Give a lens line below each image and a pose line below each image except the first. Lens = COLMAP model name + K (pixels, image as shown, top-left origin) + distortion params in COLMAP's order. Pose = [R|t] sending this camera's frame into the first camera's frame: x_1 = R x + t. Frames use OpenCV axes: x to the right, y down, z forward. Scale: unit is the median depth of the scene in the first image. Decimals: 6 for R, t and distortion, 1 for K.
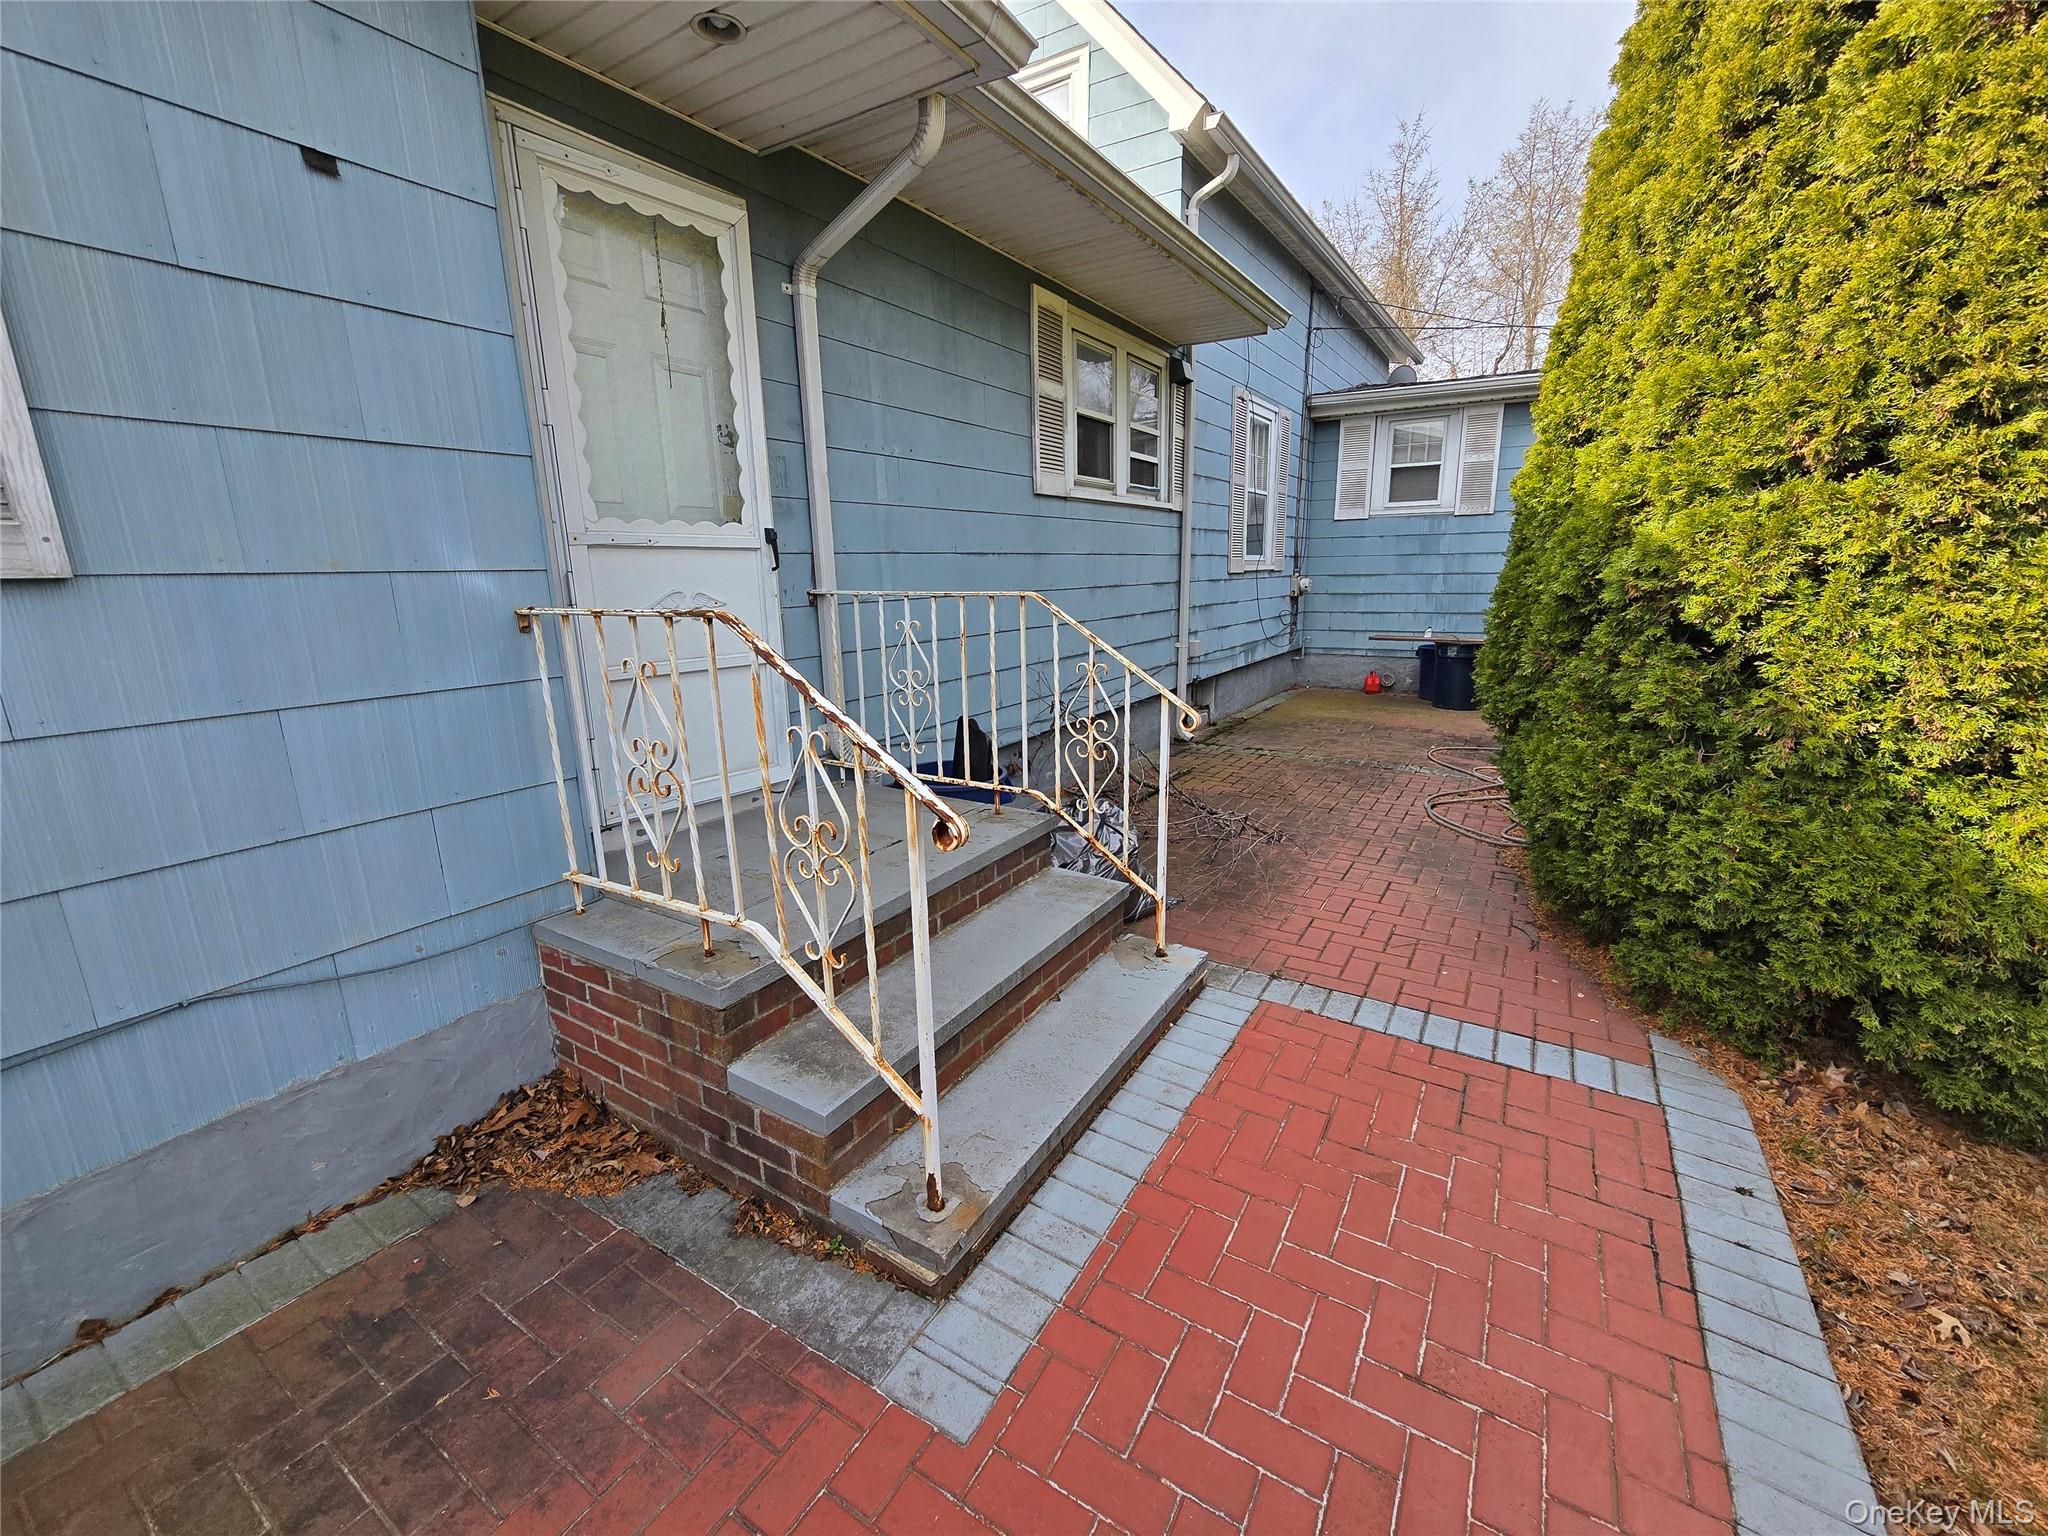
lens RADIAL K [[839.2, 0, 1021.9], [0, 839.2, 767.8], [0, 0, 1]] dist [-0.000377, 0.000426]
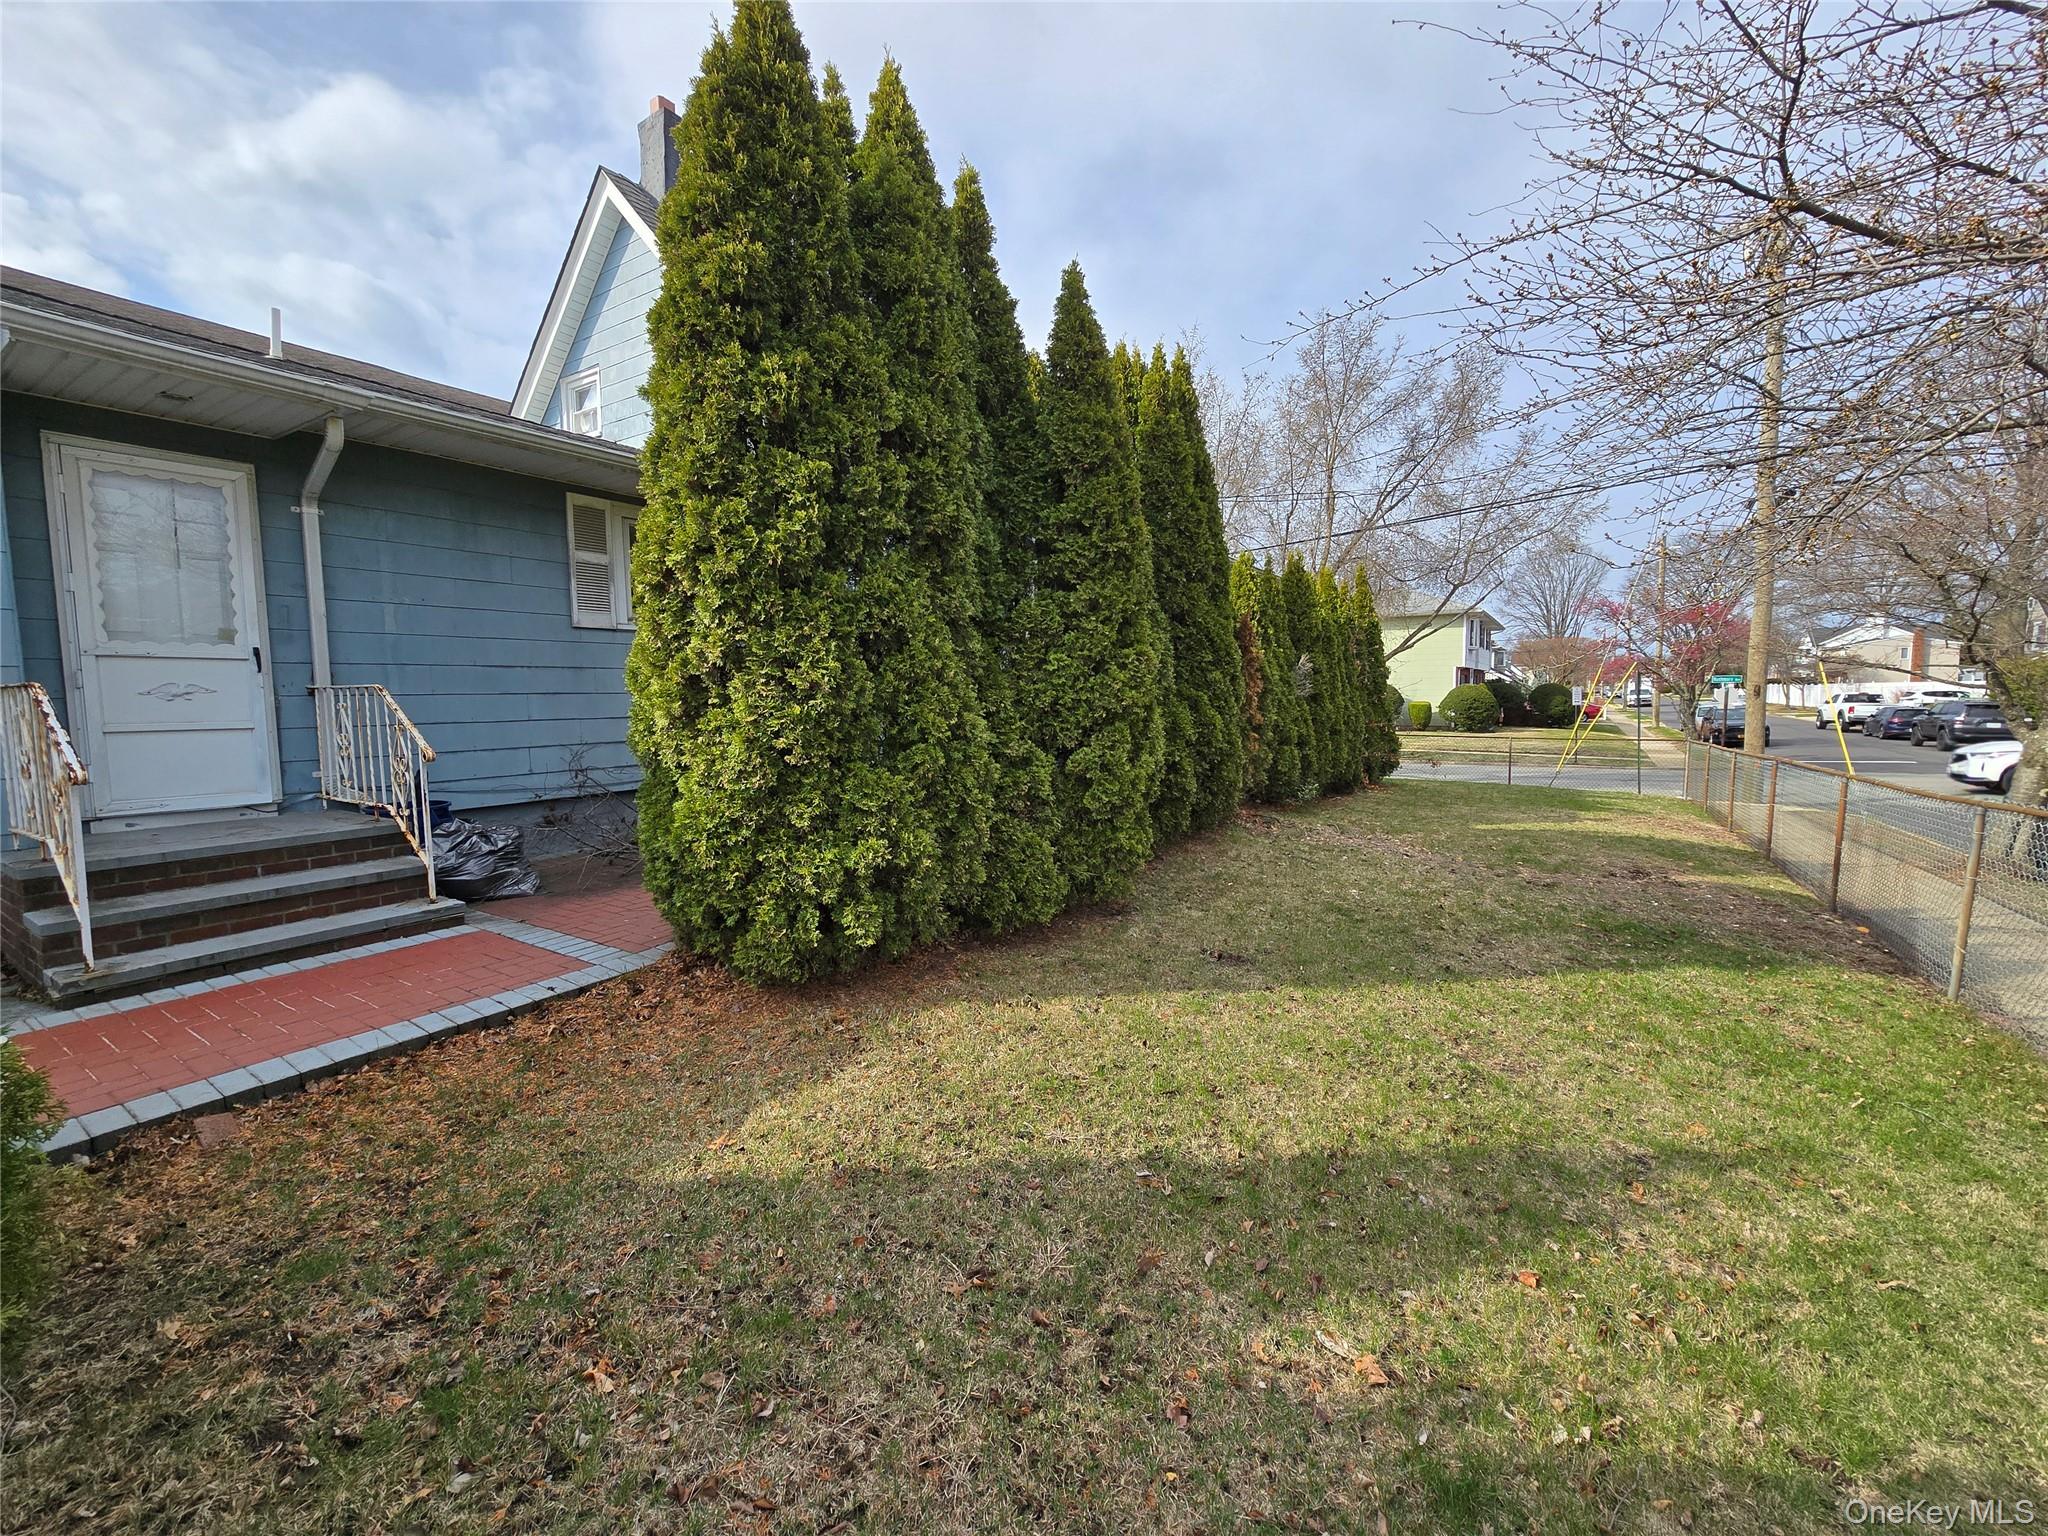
lens RADIAL K [[839.2, 0, 1032.0], [0, 839.2, 765.3], [0, 0, 1]] dist [-0.000377, 0.000426]
pose [[0.999943, 0.008041, -0.006979, 1.242817], [-0.008963, 0.989526, -0.144075, 0.169739], [0.005748, 0.144129, 0.989542, -0.597304]]
